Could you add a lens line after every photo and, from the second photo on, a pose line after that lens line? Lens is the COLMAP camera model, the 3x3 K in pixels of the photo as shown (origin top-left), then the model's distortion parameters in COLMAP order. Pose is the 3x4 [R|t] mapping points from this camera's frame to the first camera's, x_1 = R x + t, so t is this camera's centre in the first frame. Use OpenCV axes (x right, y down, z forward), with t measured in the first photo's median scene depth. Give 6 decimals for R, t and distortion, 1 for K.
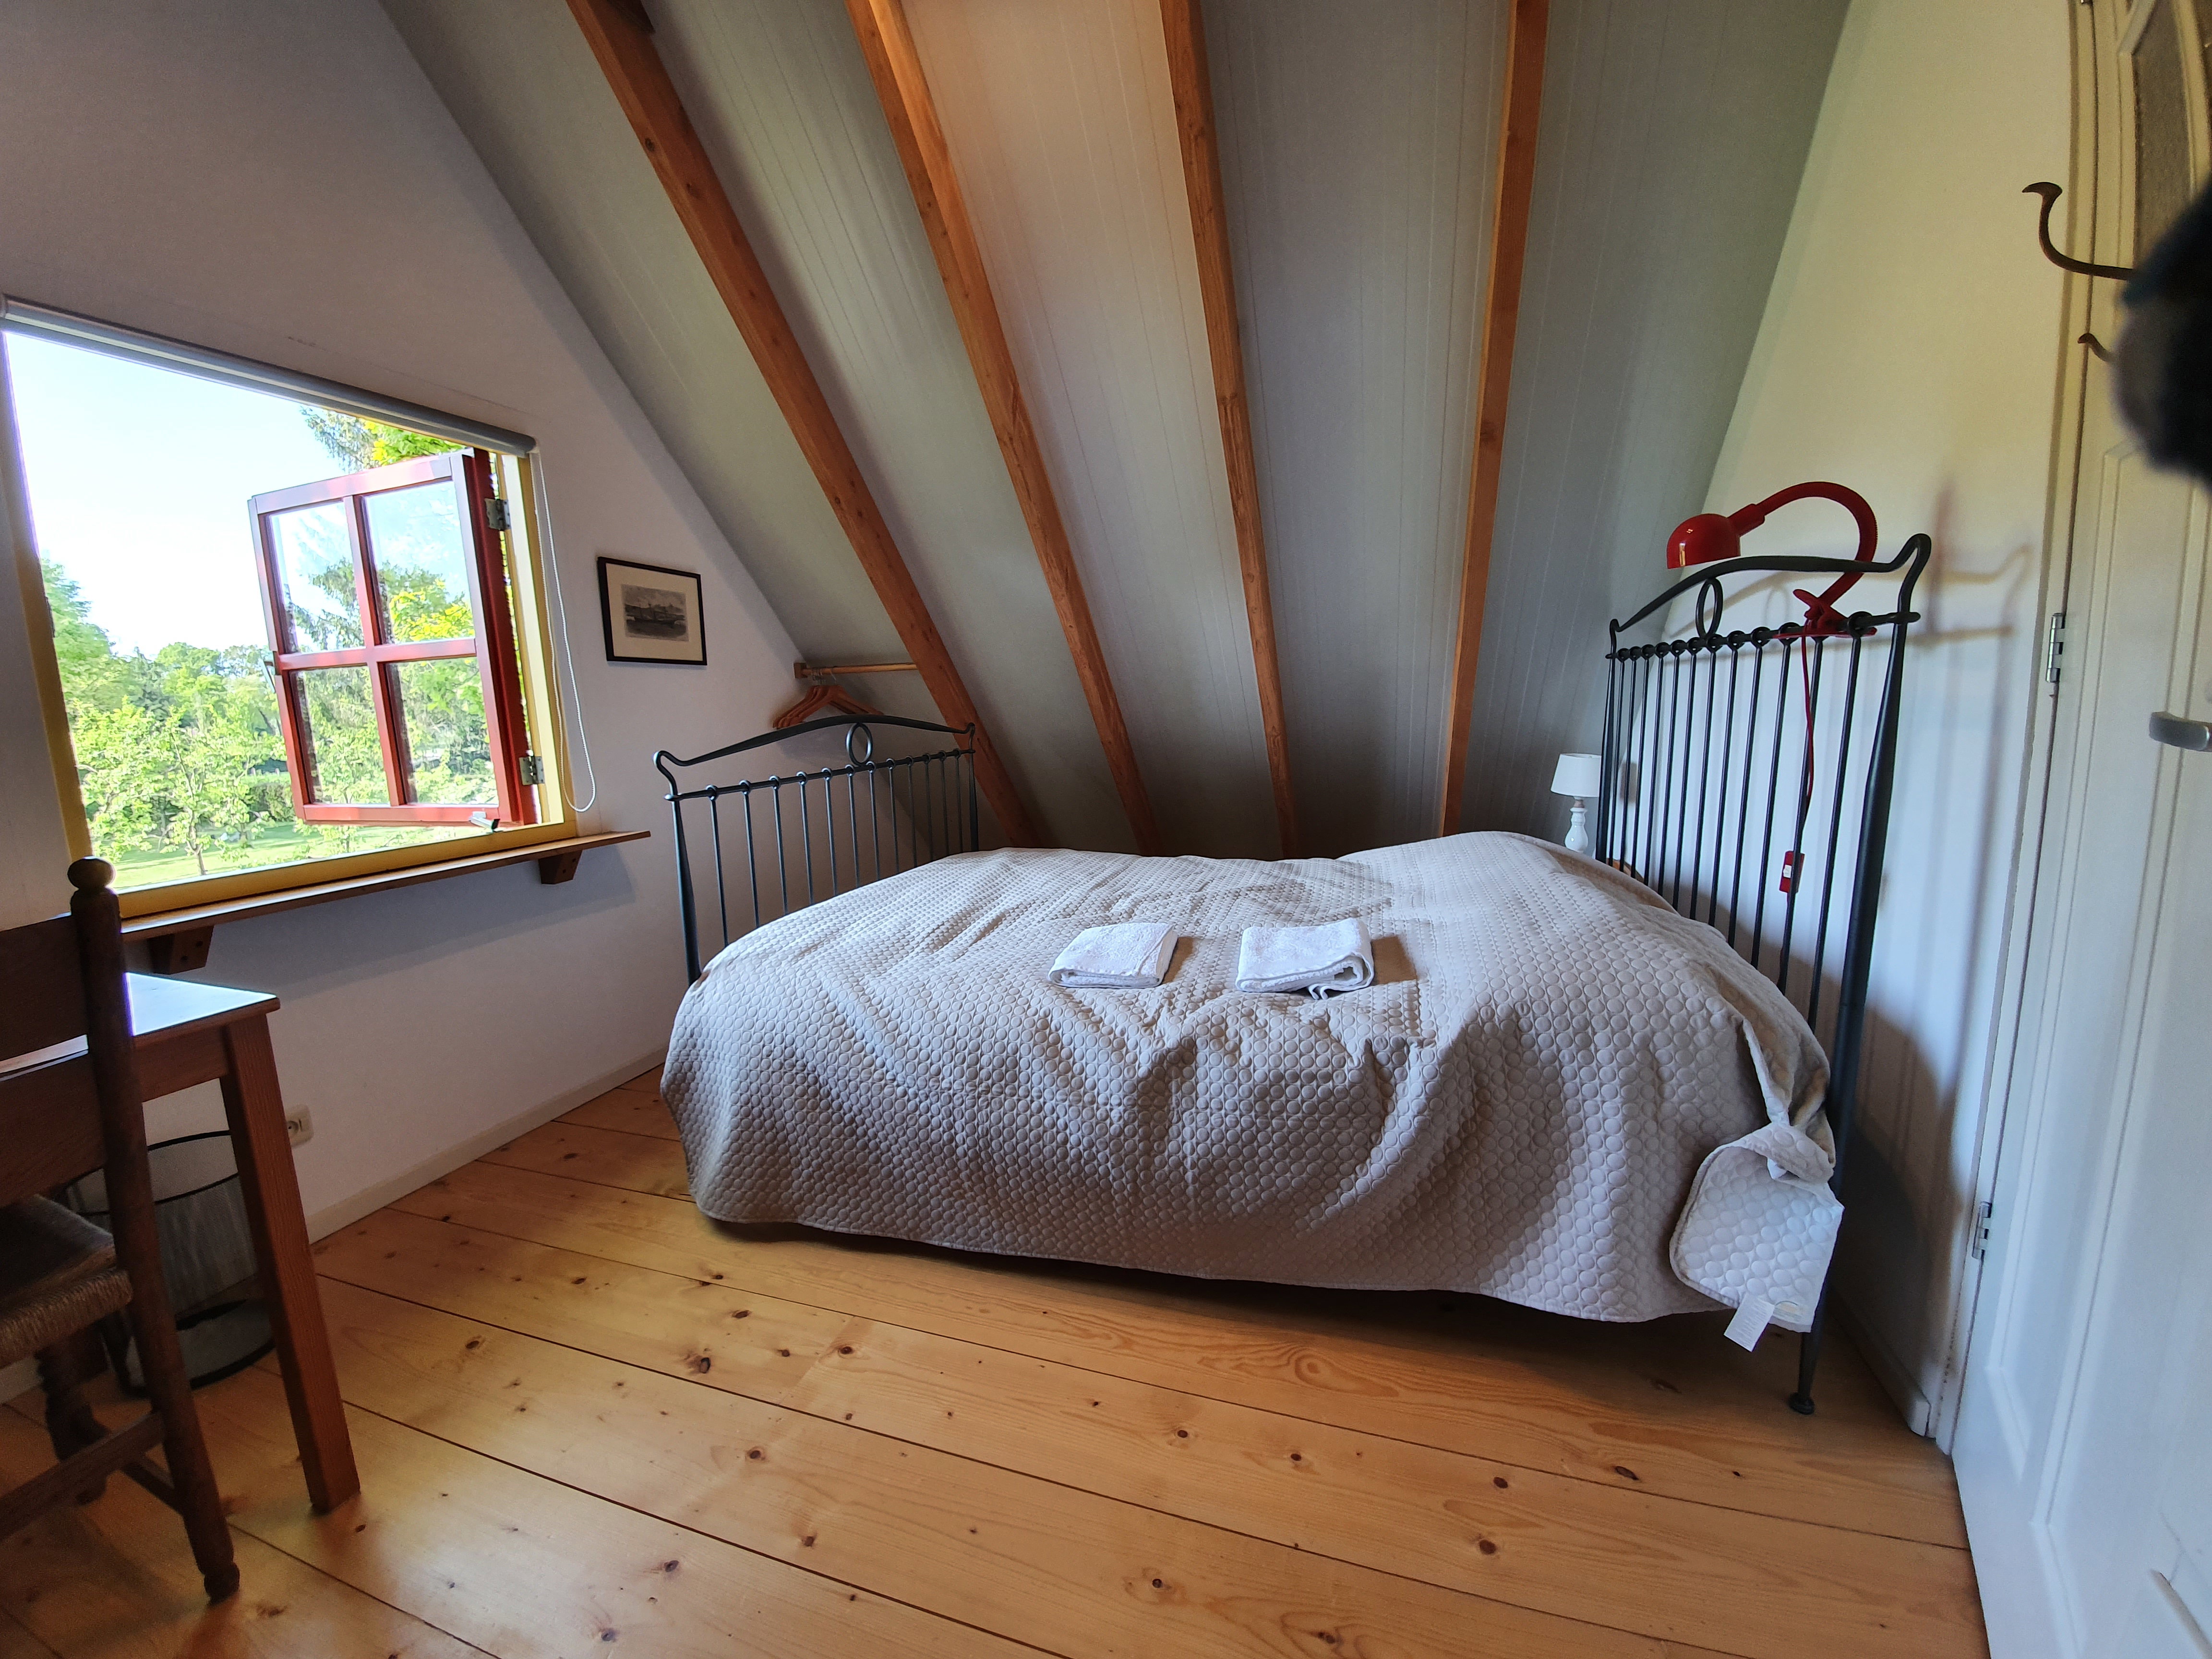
lens RADIAL K [[882.5, 0, 1093.1], [0, 882.5, 822.7], [0, 0, 1]] dist [-0.005457, -0.003430]
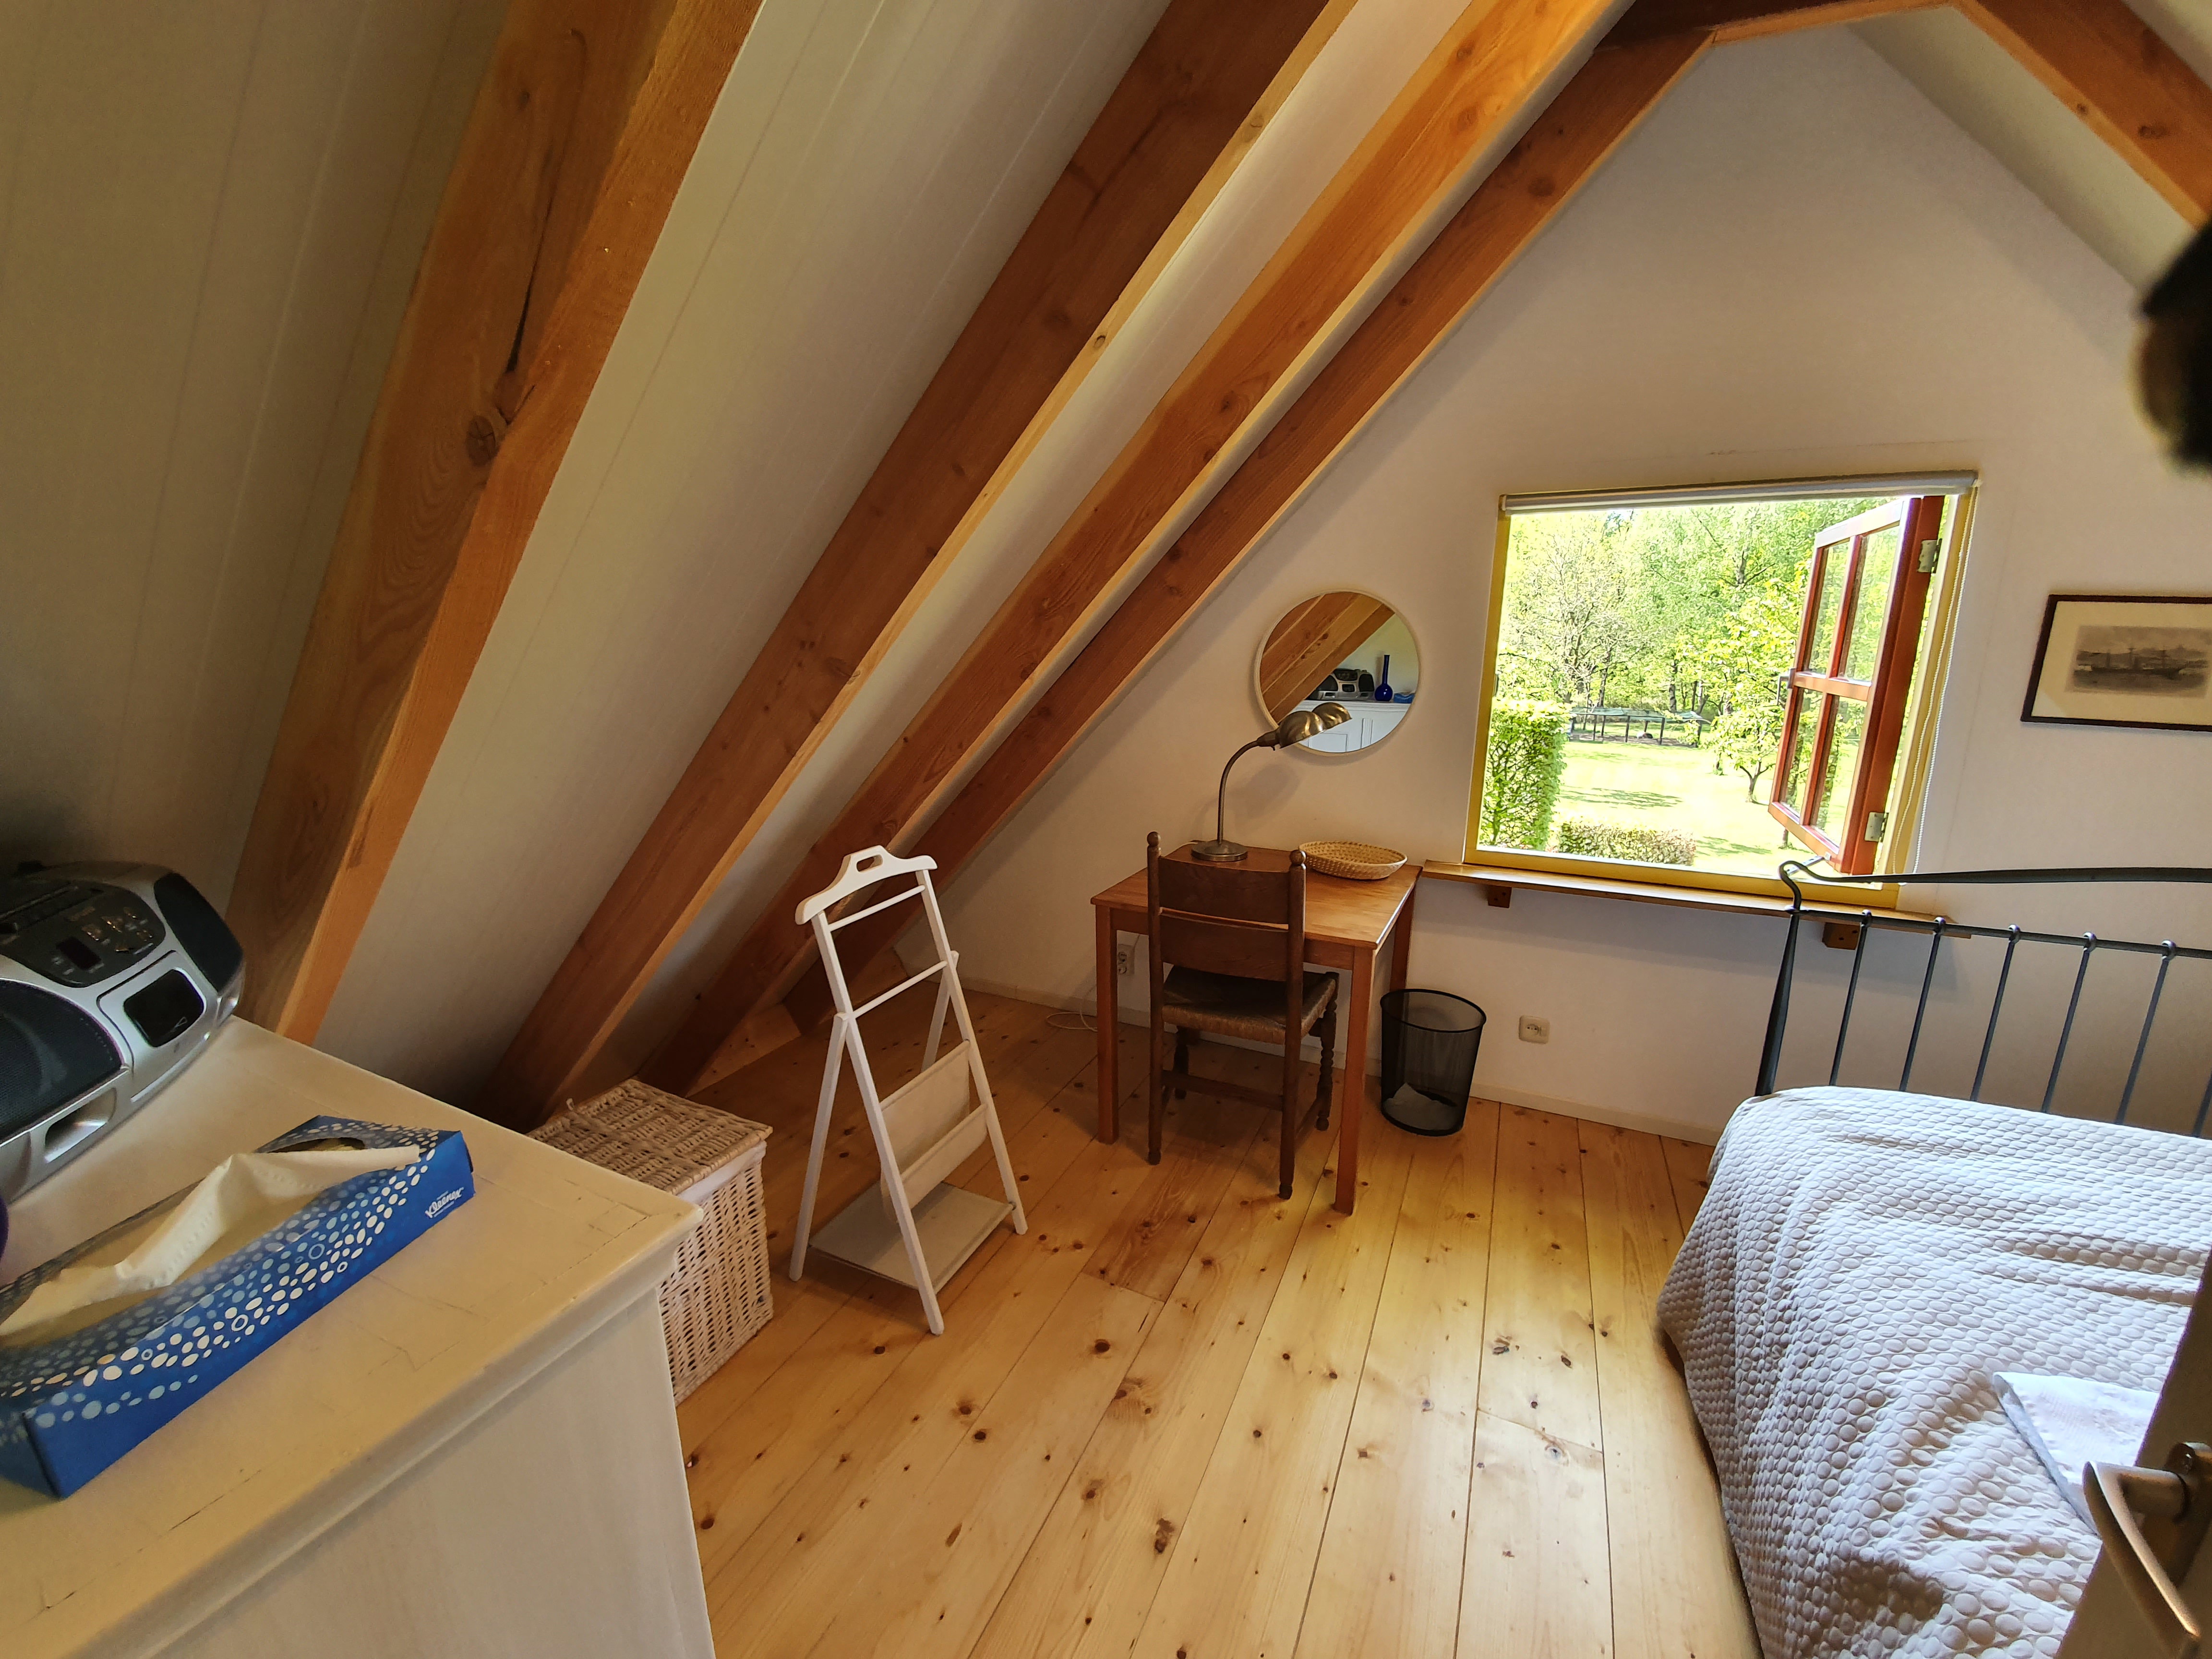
lens RADIAL K [[882.5, 0, 1095.3], [0, 882.5, 837.6], [0, 0, 1]] dist [-0.005457, -0.003430]
pose [[-0.113770, 0.259986, -0.958887, 0.552187], [-0.129122, 0.953098, 0.273737, -0.300916], [0.985081, 0.154956, -0.074864, 0.364287]]
